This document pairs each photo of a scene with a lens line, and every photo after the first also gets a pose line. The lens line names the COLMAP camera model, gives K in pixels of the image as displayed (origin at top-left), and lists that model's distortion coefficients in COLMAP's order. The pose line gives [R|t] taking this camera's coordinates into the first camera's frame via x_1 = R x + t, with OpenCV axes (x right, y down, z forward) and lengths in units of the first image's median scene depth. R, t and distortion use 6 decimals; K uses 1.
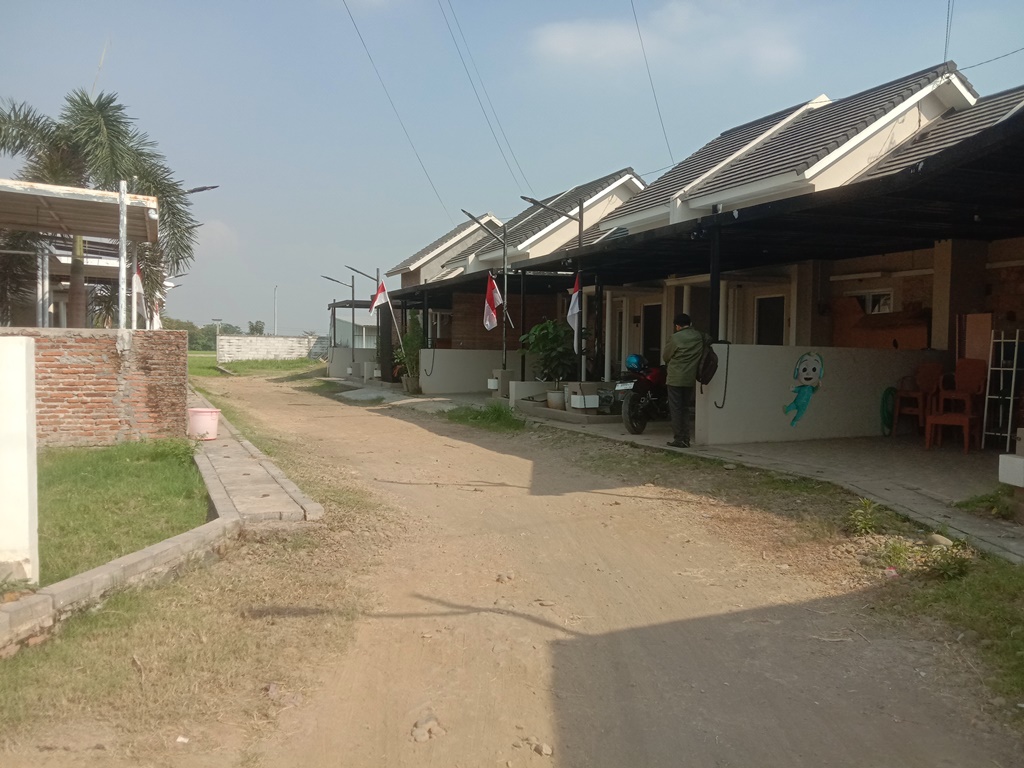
lens RADIAL K [[820.4, 0, 512.0], [0, 820.4, 384.0], [0, 0, 1]] dist [0.066936, -0.143636]
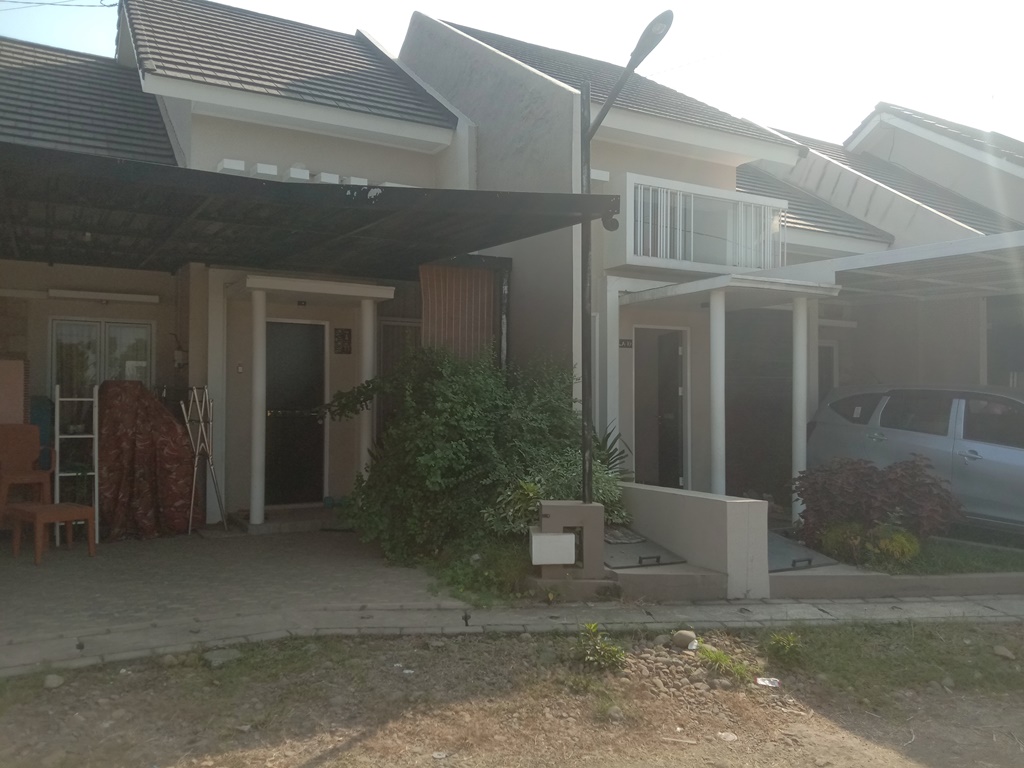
lens RADIAL K [[820.4, 0, 512.0], [0, 820.4, 384.0], [0, 0, 1]] dist [0.066936, -0.143636]
pose [[-0.113341, 0.002391, 0.993553, -0.149826], [0.030258, 0.999542, 0.001046, -0.039443], [-0.993095, 0.030181, -0.113362, 0.485062]]
